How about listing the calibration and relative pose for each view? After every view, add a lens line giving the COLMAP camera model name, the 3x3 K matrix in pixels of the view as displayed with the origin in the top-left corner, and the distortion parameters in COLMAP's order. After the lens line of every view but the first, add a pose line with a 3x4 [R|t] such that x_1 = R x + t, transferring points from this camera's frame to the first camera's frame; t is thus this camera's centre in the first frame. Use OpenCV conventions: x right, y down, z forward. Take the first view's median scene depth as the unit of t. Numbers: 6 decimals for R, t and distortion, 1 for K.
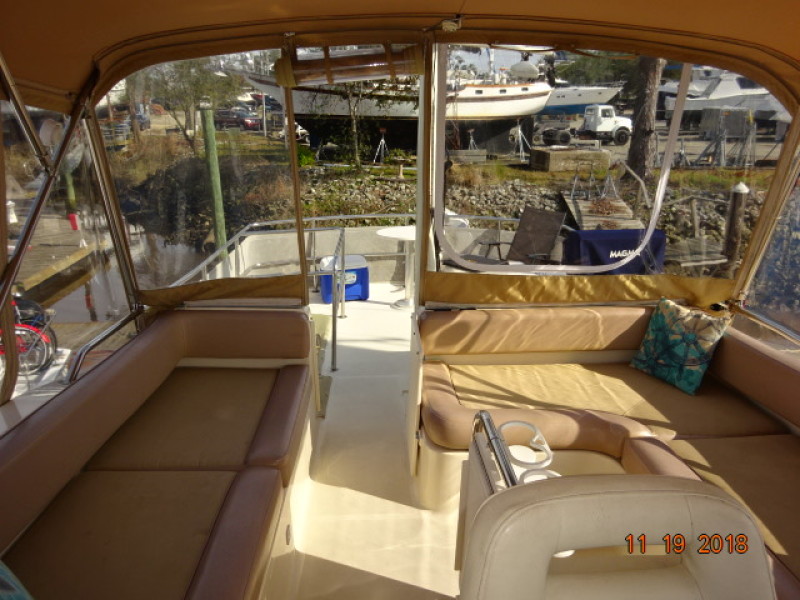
lens RADIAL K [[589.6, 0, 400.0], [0, 589.6, 300.0], [0, 0, 1]] dist [0.010730, -0.012334]
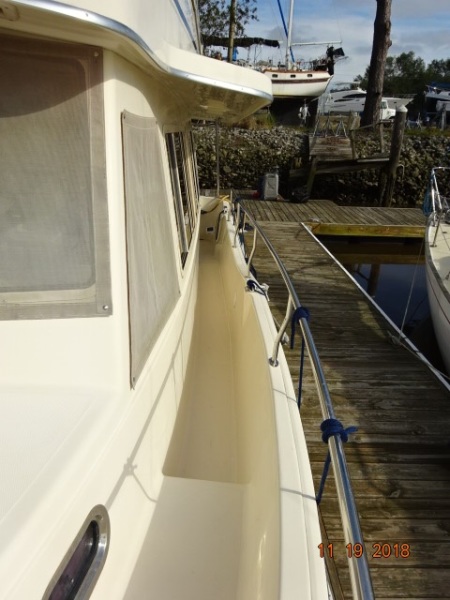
lens RADIAL K [[442.2, 0, 225.0], [0, 442.2, 300.0], [0, 0, 1]] dist [0.010730, -0.012334]
pose [[0.997397, 0.056540, -0.044756, 0.136189], [-0.053272, 0.996044, 0.071124, 0.144618], [0.048600, -0.068555, 0.996463, -0.095141]]
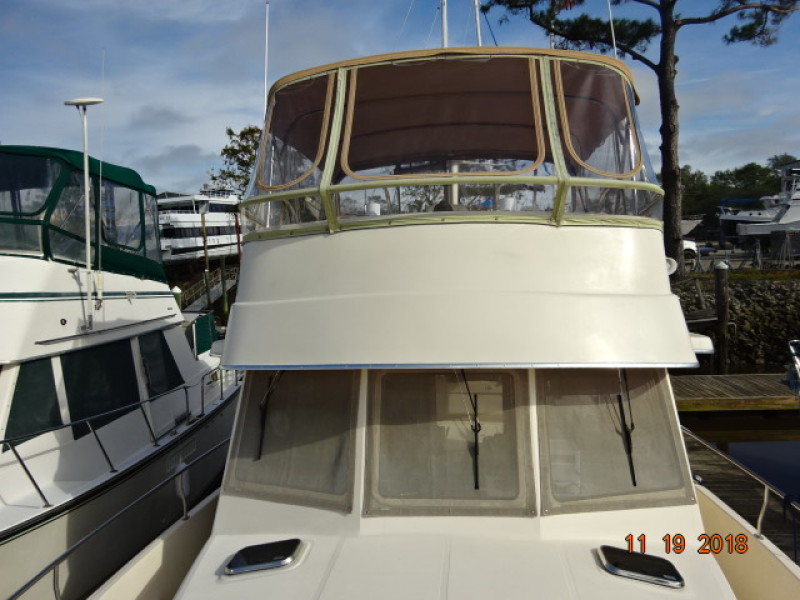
lens RADIAL K [[589.6, 0, 400.0], [0, 589.6, 300.0], [0, 0, 1]] dist [0.010730, -0.012334]
pose [[0.987285, -0.020563, -0.157624, 0.040125], [-0.016875, 0.972436, -0.232560, 0.134883], [0.158061, 0.232263, 0.959724, -0.246935]]
